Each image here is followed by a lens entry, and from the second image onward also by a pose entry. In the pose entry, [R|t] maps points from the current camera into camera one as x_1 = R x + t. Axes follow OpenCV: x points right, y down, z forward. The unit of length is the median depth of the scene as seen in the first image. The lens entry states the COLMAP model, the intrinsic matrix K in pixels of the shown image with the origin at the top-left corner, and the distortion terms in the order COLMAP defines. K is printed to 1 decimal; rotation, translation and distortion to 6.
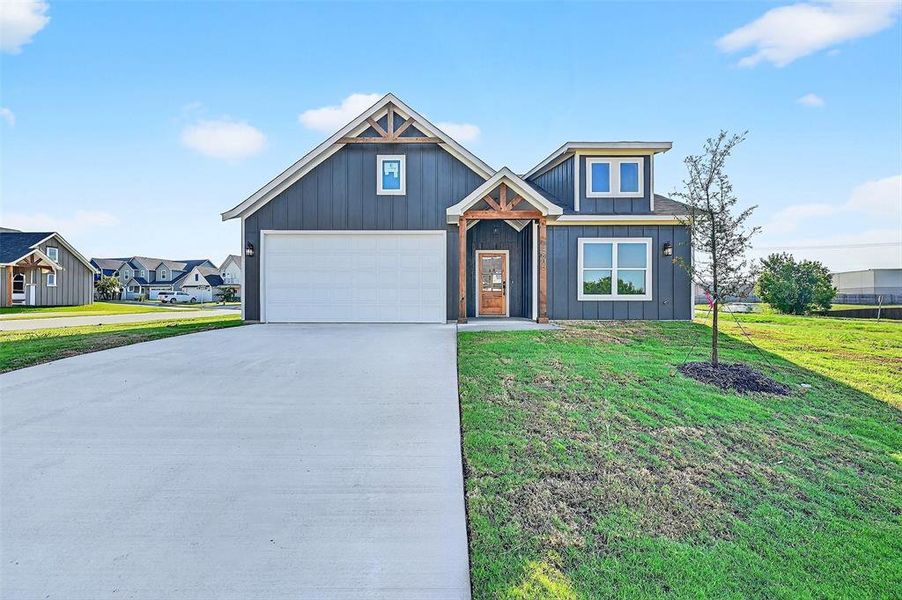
lens RADIAL K [[362.1, 0, 455.4], [0, 362.1, 305.1], [0, 0, 1]] dist [0.000931, 0.000264]
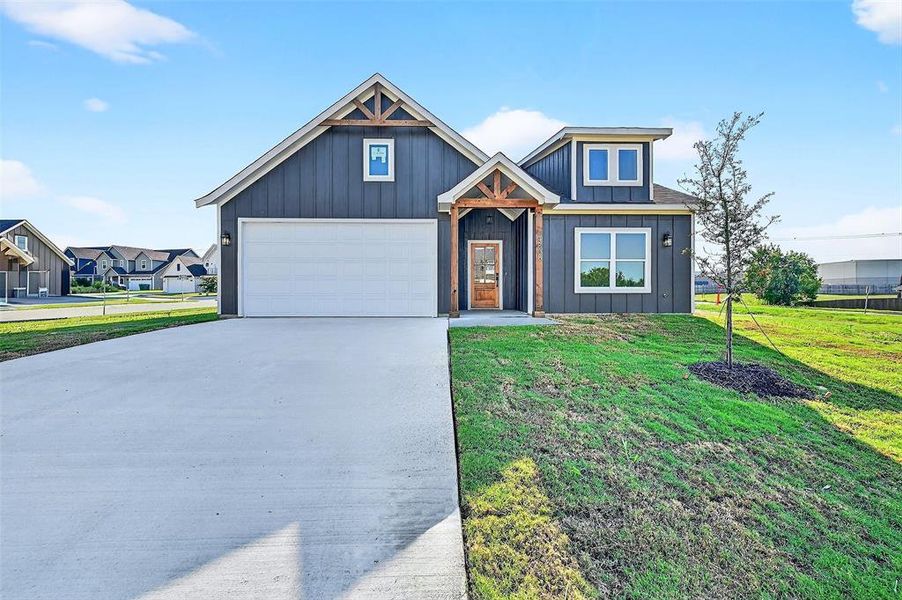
lens RADIAL K [[362.1, 0, 455.2], [0, 362.1, 295.7], [0, 0, 1]] dist [0.000931, 0.000264]
pose [[0.999642, -0.000431, 0.026755, -0.003885], [0.000381, 0.999998, 0.001849, -0.007848], [-0.026756, -0.001839, 0.999640, 0.051685]]
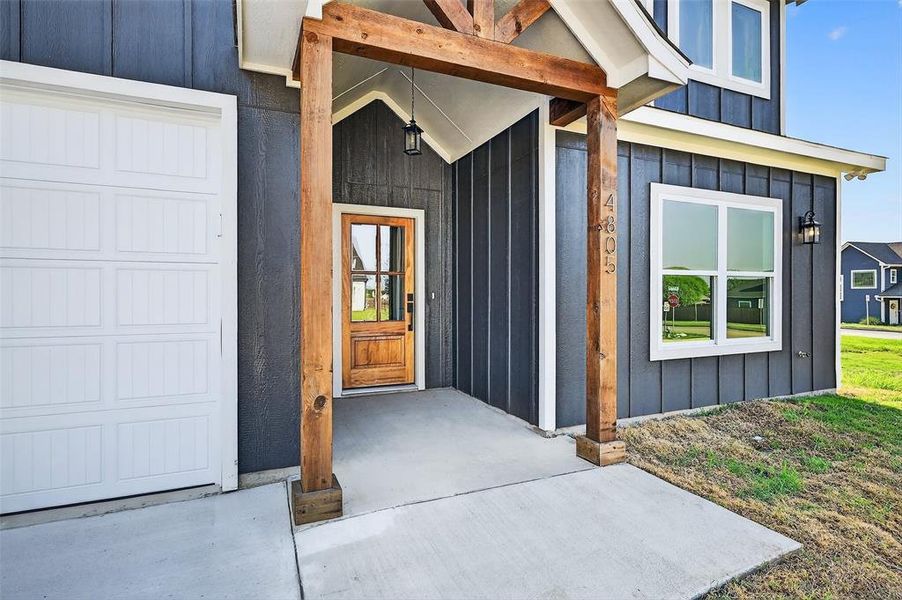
lens RADIAL K [[440.9, 0, 446.1], [0, 440.9, 295.5], [0, 0, 1]] dist [0.000965, 0.000254]
pose [[0.917847, -0.002291, 0.396927, -0.014386], [0.001065, 0.999994, 0.003310, -0.078230], [-0.396932, -0.002615, 0.917844, 0.688553]]
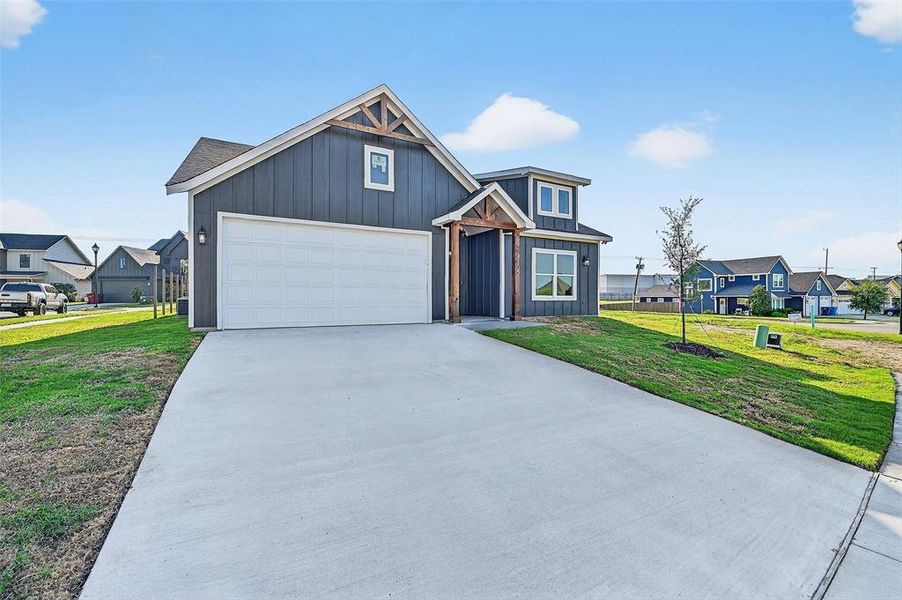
lens RADIAL K [[390.0, 0, 450.2], [0, 390.0, 300.5], [0, 0, 1]] dist [0.001238, 0.000575]
pose [[0.871910, -0.002253, 0.489662, -0.522086], [0.002717, 0.999996, -0.000237, -0.013458], [-0.489659, 0.001537, 0.871912, 0.019441]]
